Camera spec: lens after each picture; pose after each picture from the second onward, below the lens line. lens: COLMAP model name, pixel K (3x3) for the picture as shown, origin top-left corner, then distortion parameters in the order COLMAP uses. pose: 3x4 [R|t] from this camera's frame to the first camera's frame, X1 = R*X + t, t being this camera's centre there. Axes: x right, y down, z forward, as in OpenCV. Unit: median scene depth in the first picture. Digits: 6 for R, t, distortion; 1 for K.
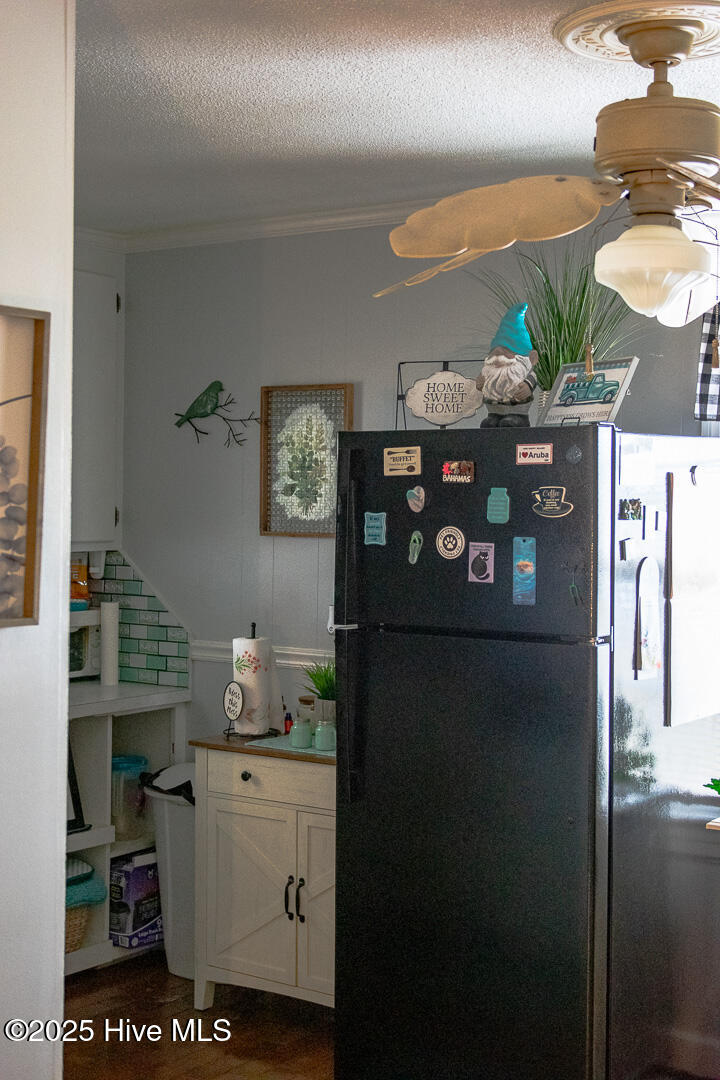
lens RADIAL K [[1555.8, 0, 360.0], [0, 1555.8, 540.0], [0, 0, 1]] dist [-0.002783, 0.053827]
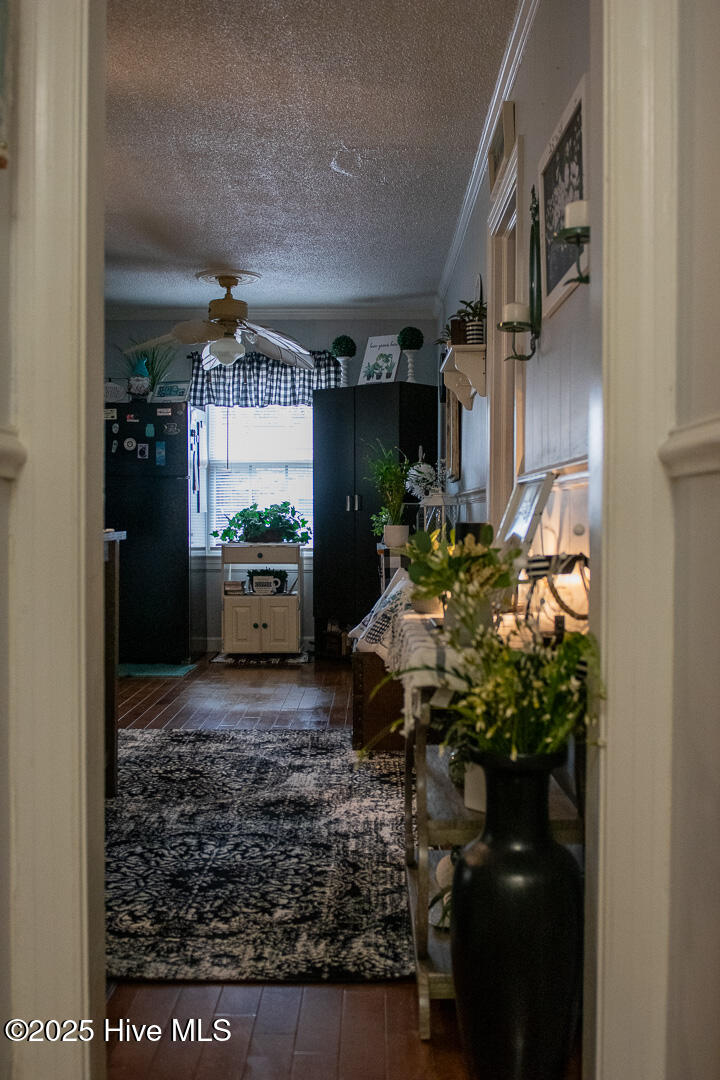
lens RADIAL K [[1177.7, 0, 360.0], [0, 1177.7, 540.0], [0, 0, 1]] dist [-0.001616, -0.001216]
pose [[0.850379, -0.014976, 0.525957, -0.704240], [0.017027, 0.999855, 0.000940, 0.178829], [-0.525894, 0.008156, 0.850511, -0.989796]]
